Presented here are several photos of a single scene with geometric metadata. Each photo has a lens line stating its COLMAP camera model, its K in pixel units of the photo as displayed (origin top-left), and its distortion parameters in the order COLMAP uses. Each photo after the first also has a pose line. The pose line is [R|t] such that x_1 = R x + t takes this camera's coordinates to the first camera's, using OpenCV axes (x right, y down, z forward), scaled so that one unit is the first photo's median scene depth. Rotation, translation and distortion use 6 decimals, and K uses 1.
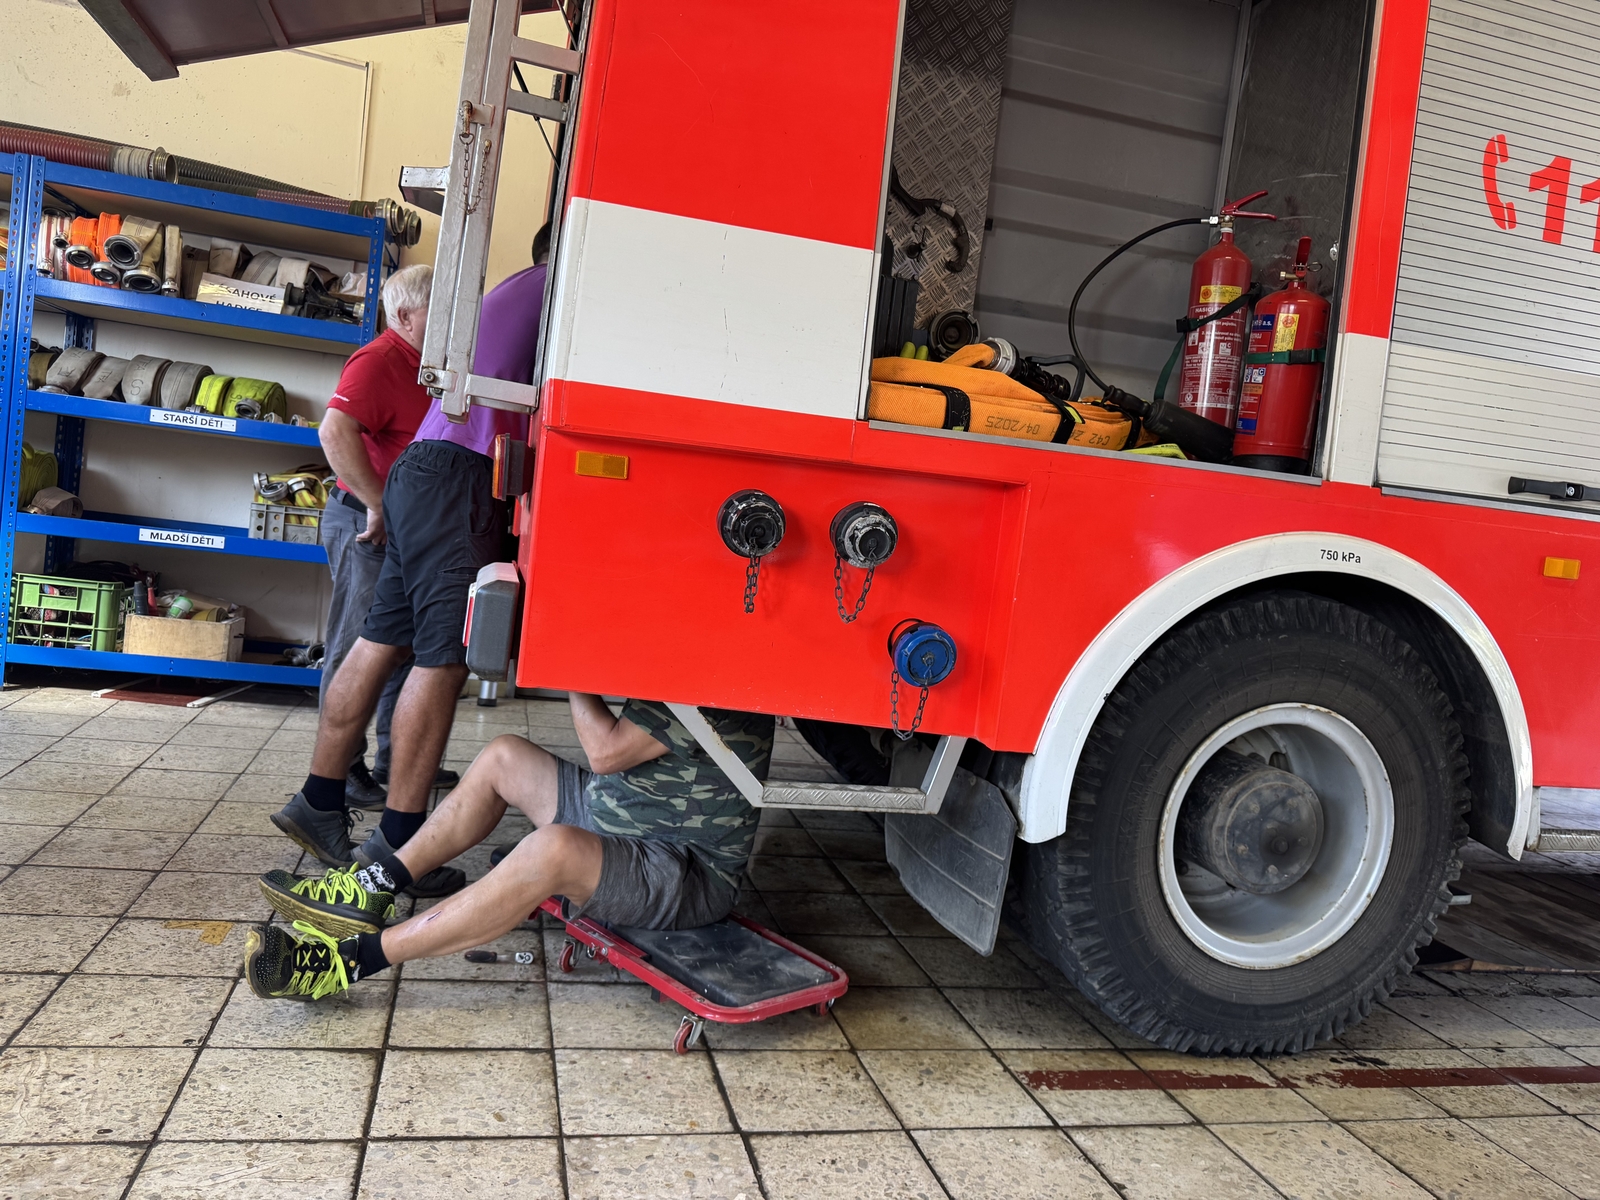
lens RADIAL K [[1147.1, 0, 791.7], [0, 1147.1, 589.0], [0, 0, 1]] dist [-0.001411, 0.001269]
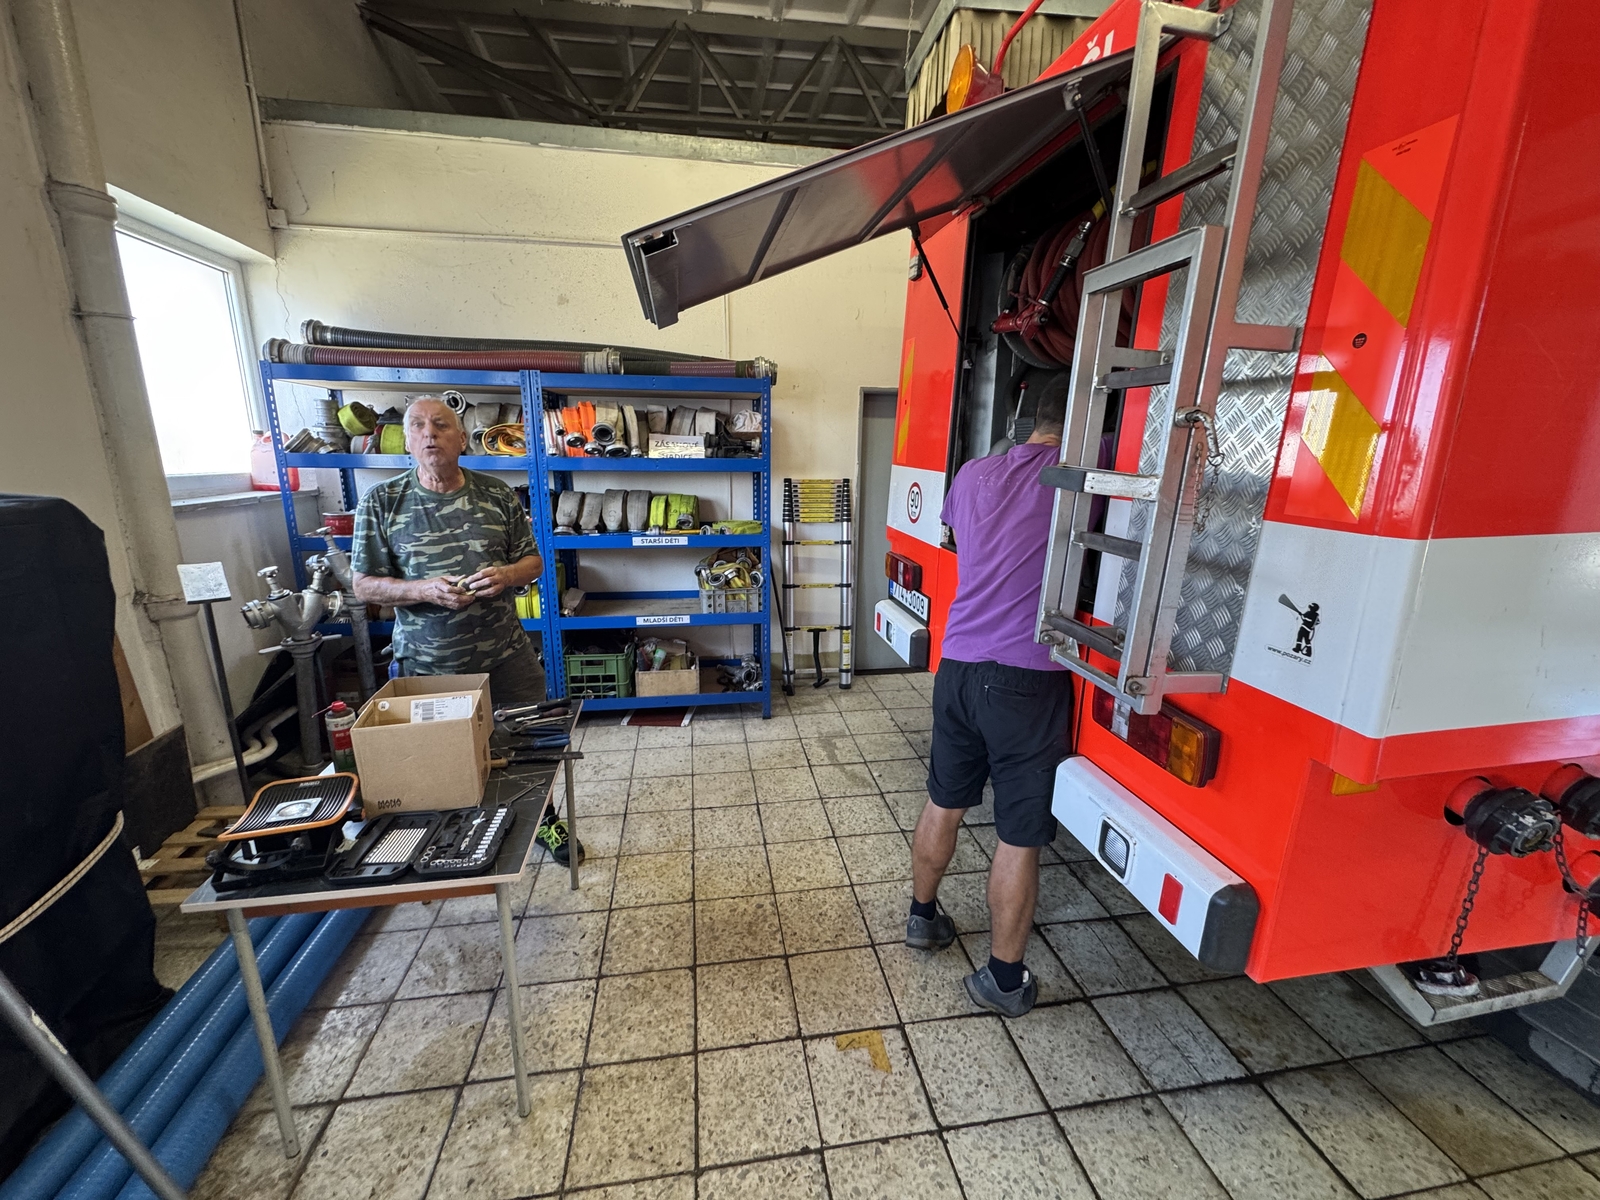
lens RADIAL K [[644.3, 0, 800.4], [0, 644.3, 604.6], [0, 0, 1]] dist [-0.006450, 0.000524]
pose [[0.989262, -0.088377, -0.116404, -0.257202], [0.107363, 0.979837, 0.168503, -0.184779], [0.099165, -0.179191, 0.978804, 0.206171]]
